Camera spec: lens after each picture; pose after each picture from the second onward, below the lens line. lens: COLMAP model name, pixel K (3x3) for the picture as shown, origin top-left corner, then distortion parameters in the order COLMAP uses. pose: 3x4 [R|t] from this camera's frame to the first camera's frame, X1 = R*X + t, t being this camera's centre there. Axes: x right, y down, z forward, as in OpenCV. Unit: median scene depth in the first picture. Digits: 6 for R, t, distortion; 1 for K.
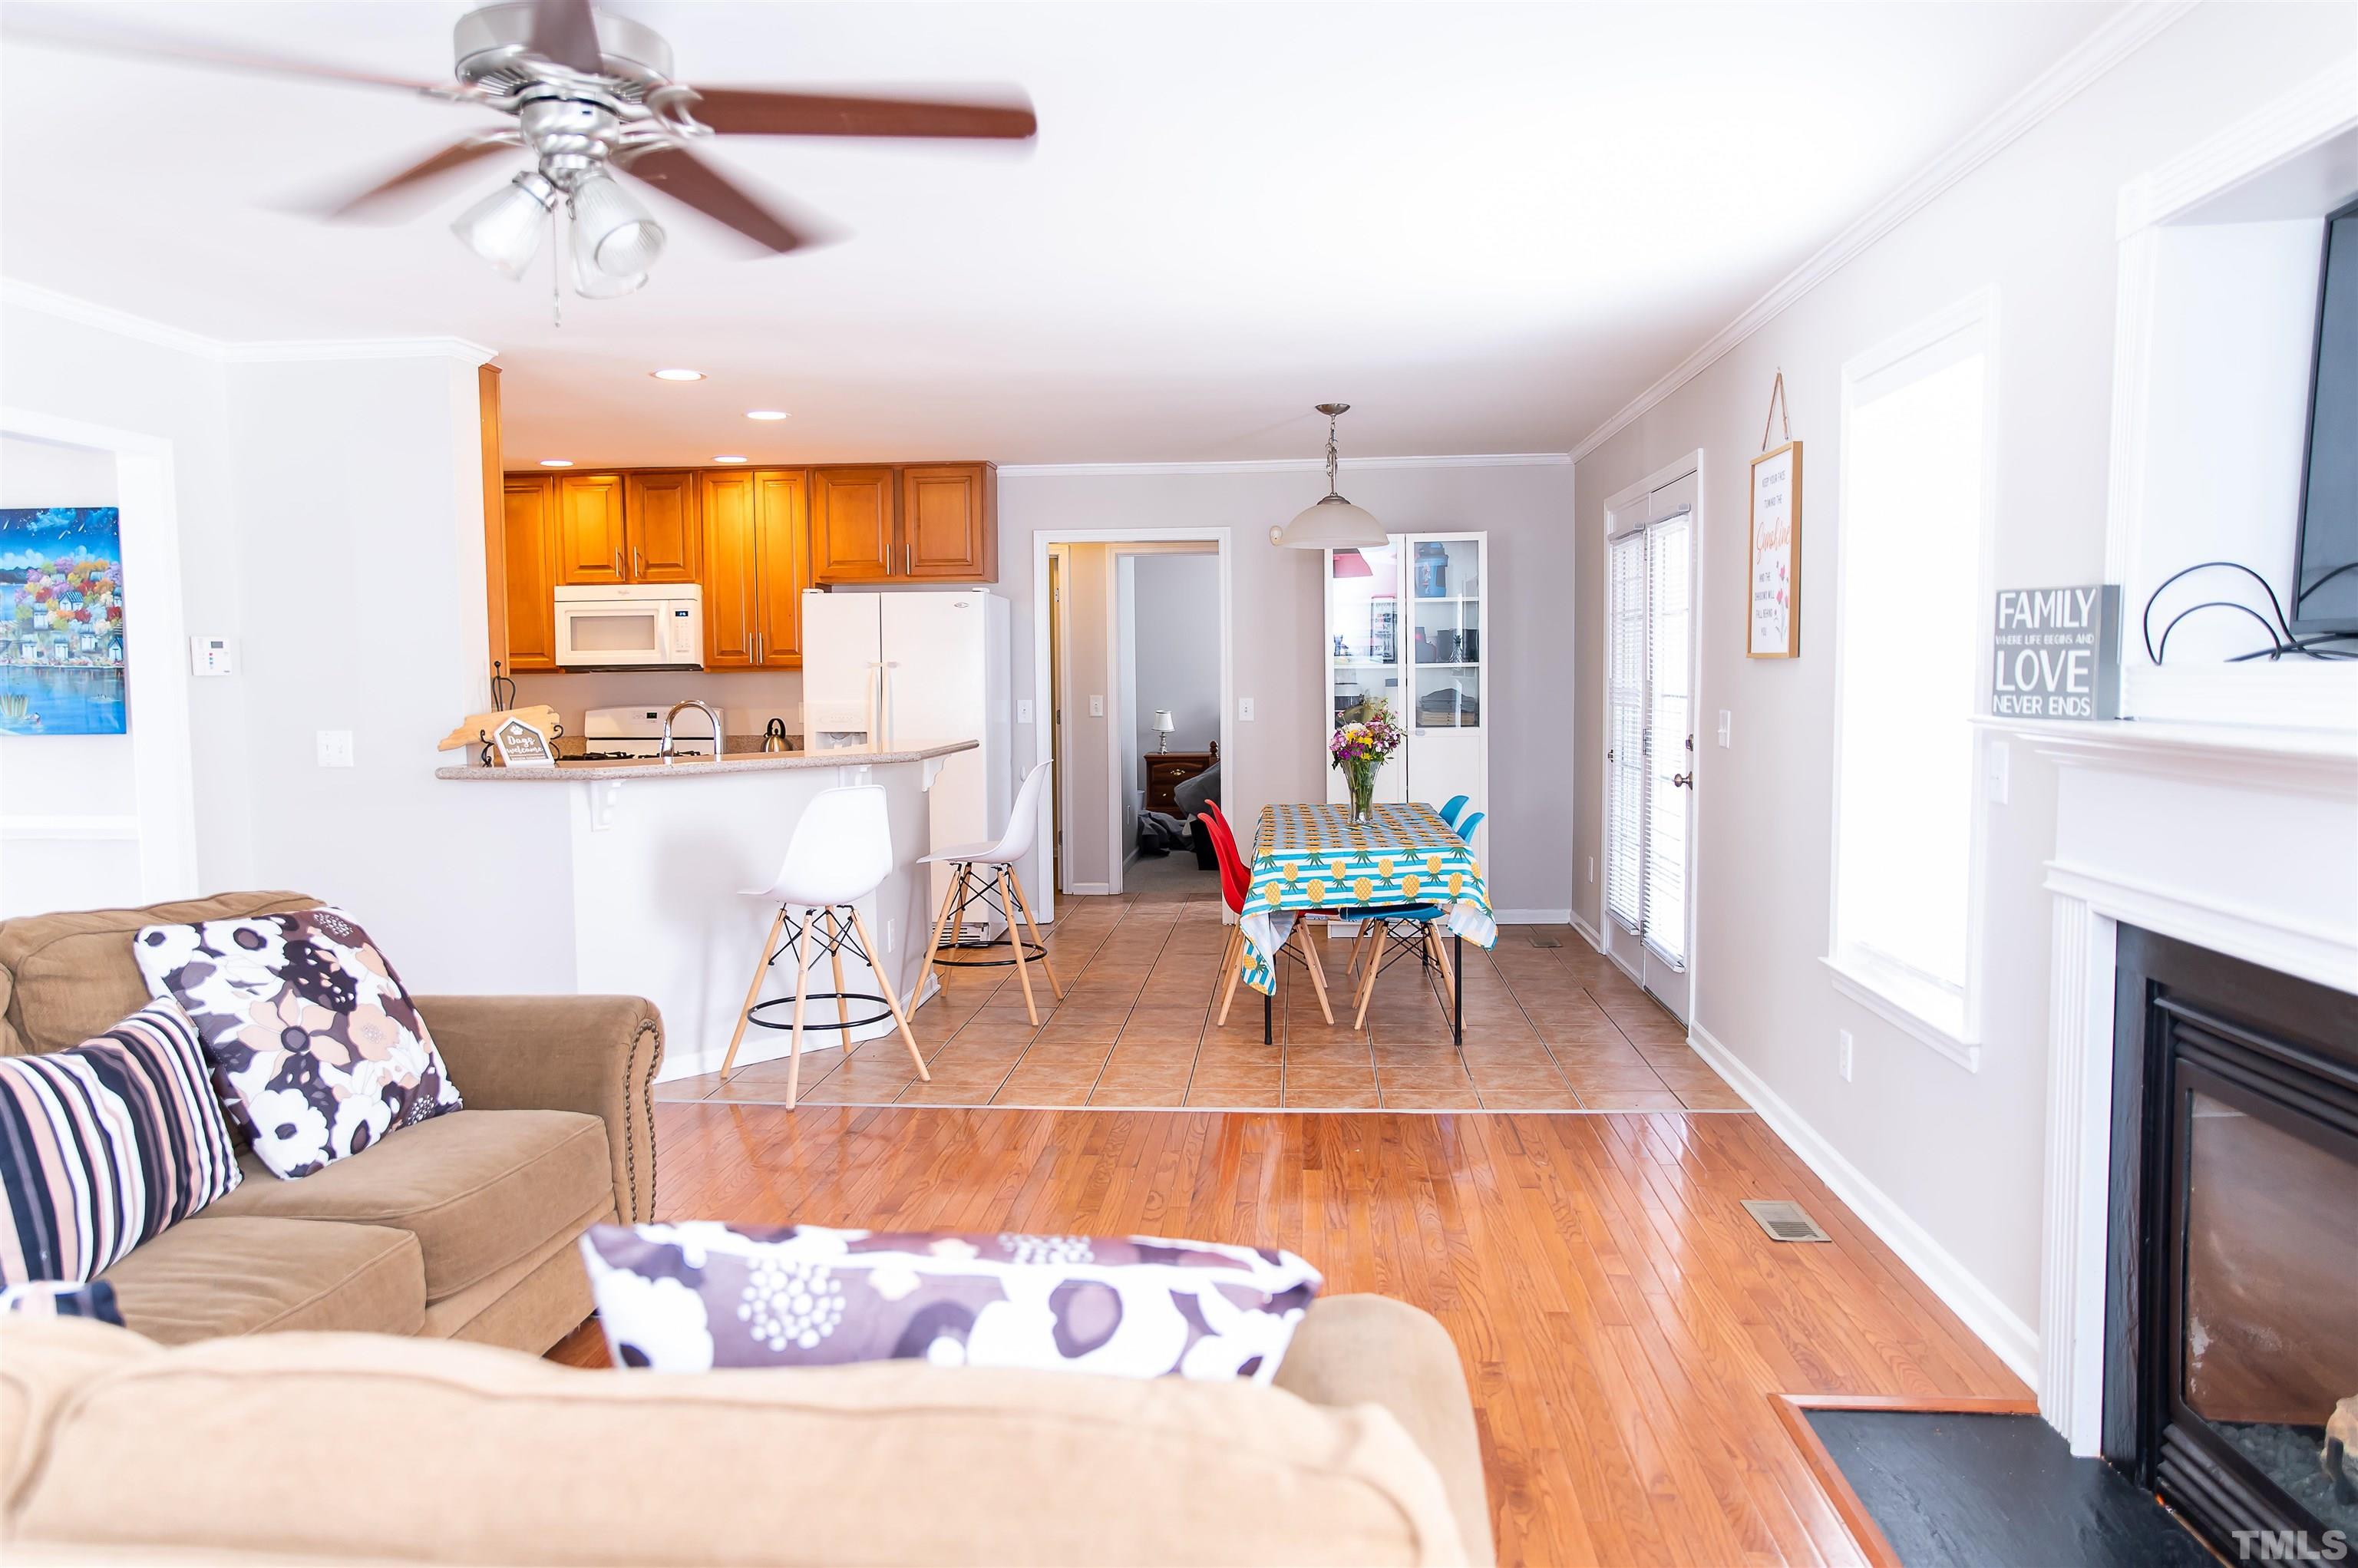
lens RADIAL K [[1613.4, 0, 1167.7], [0, 1613.4, 785.3], [0, 0, 1]] dist [-0.063107, 0.079599]
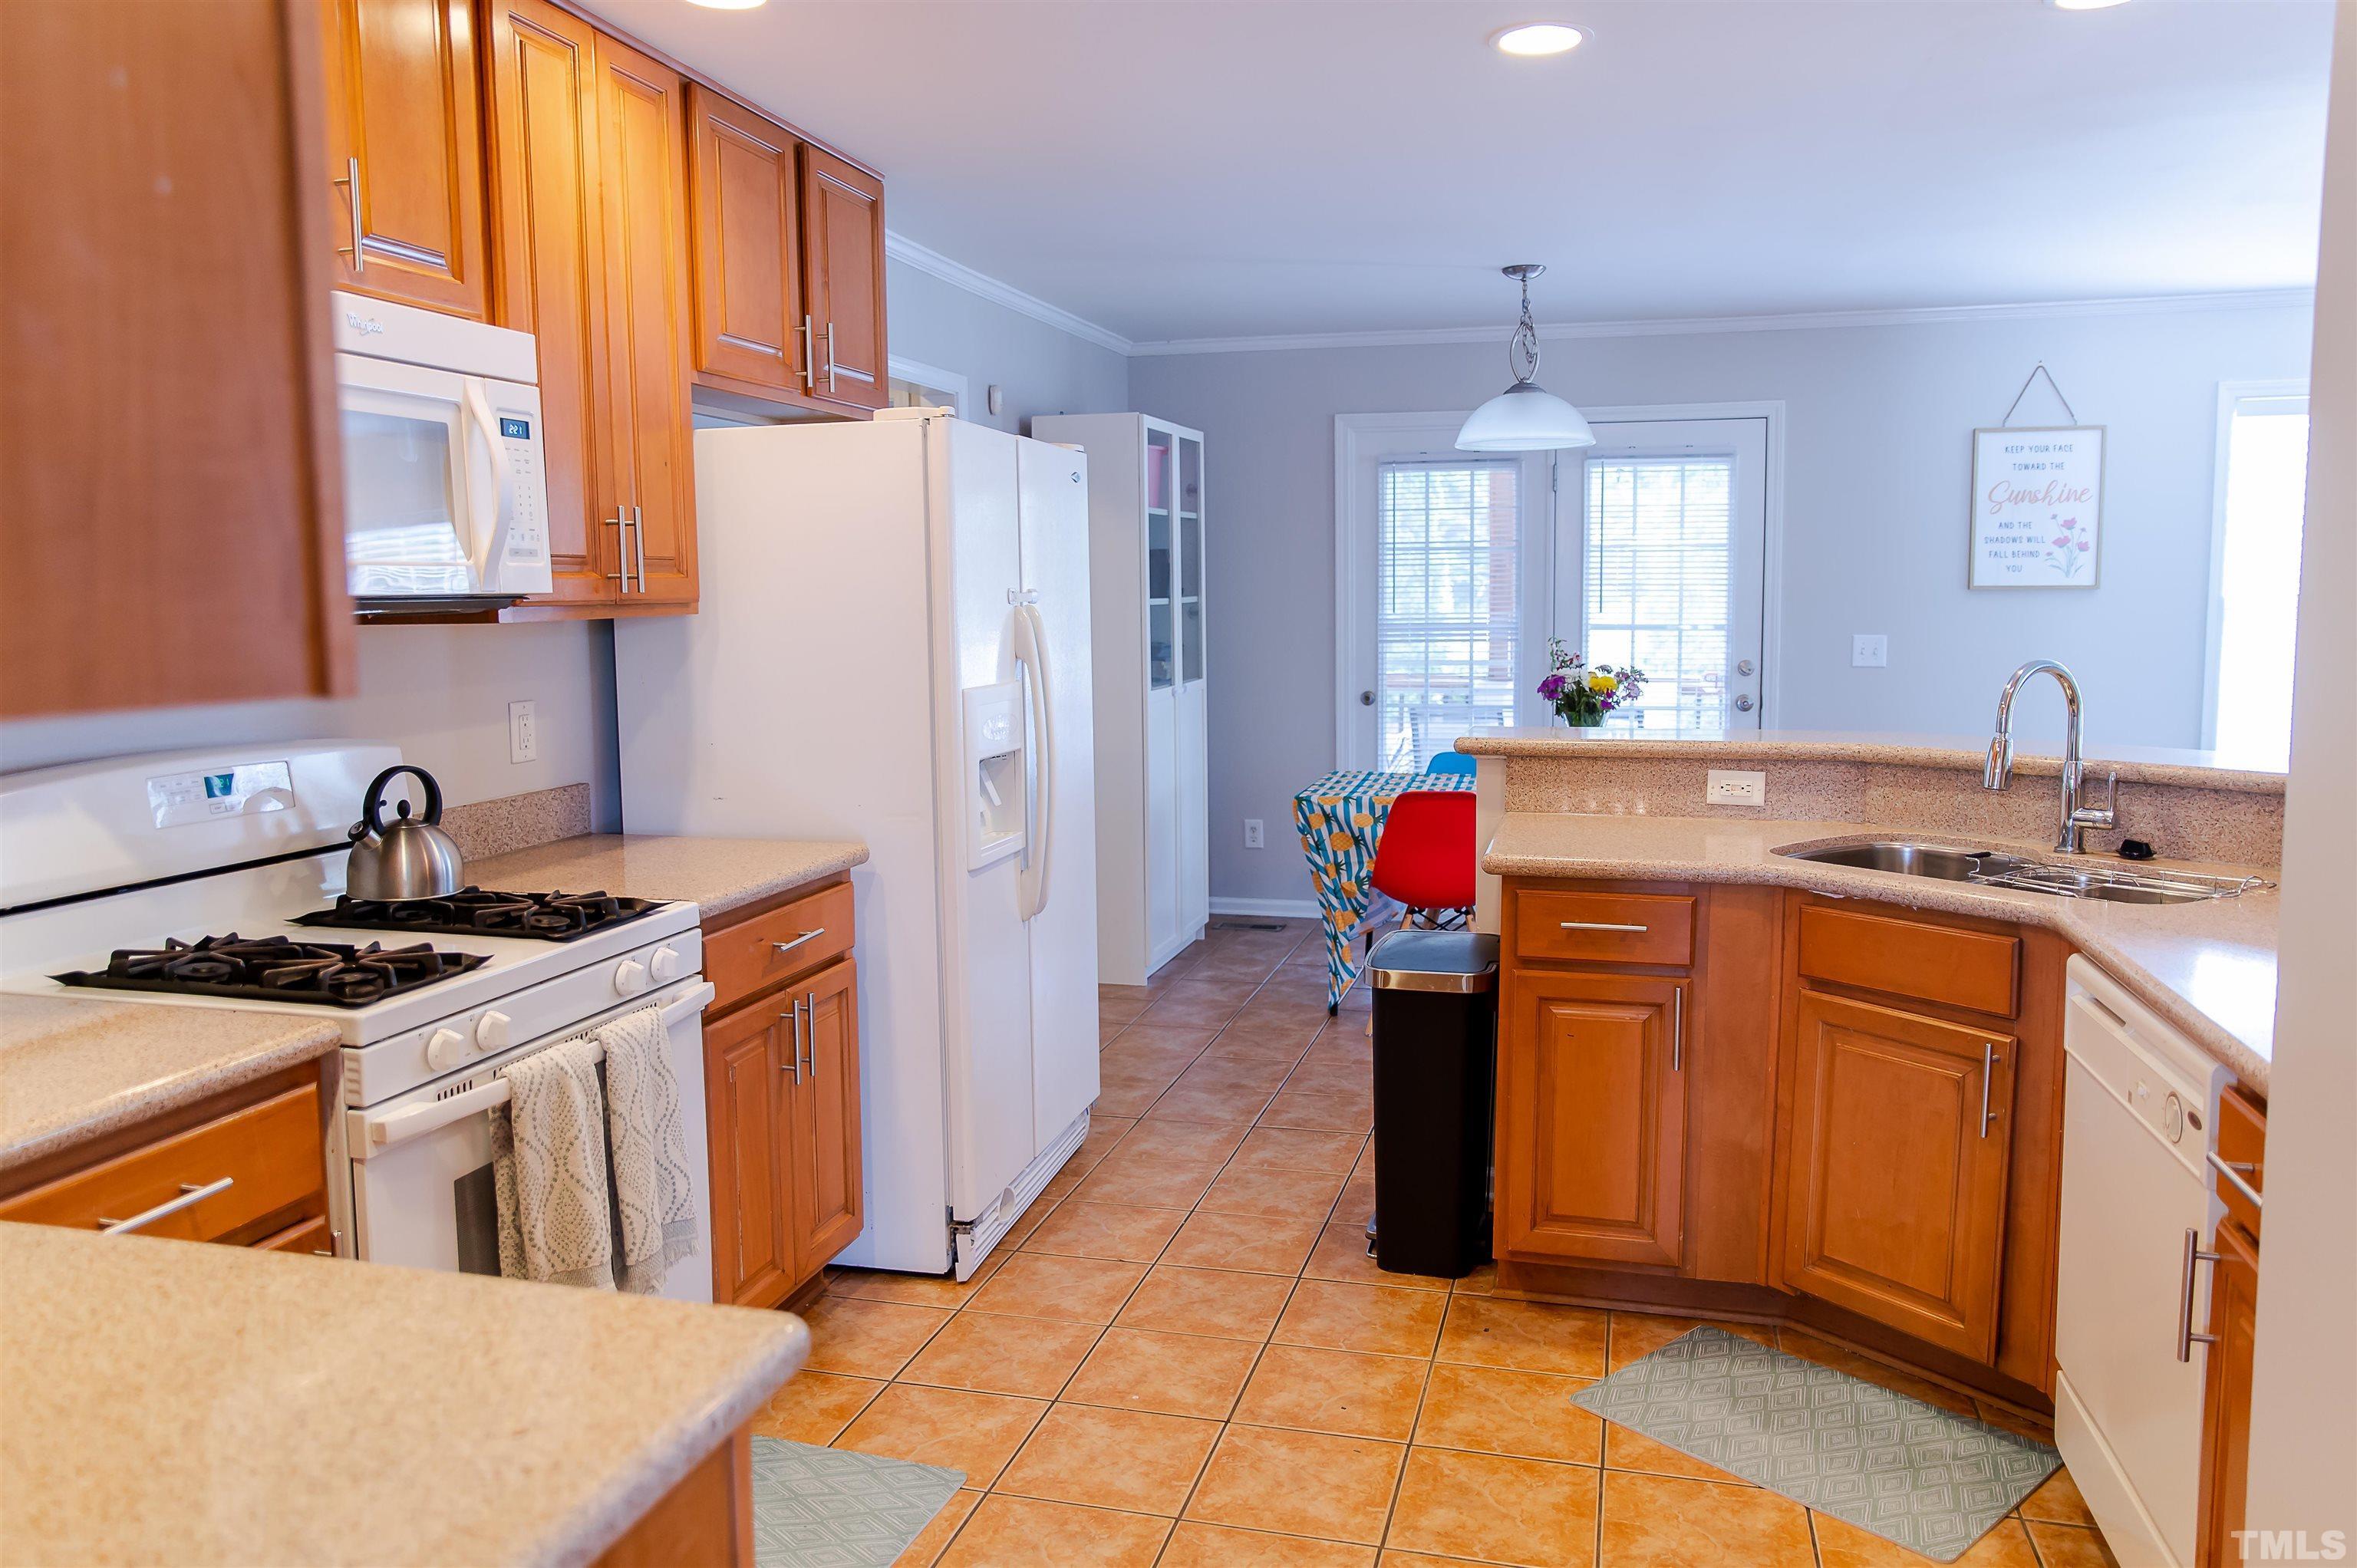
lens RADIAL K [[1639.1, 0, 1203.6], [0, 1639.1, 759.5], [0, 0, 1]] dist [-0.063955, 0.078759]
pose [[0.172553, -0.094103, 0.980495, -0.727591], [0.080060, 0.993472, 0.081260, -0.073700], [-0.981741, 0.064477, 0.178960, 1.021164]]
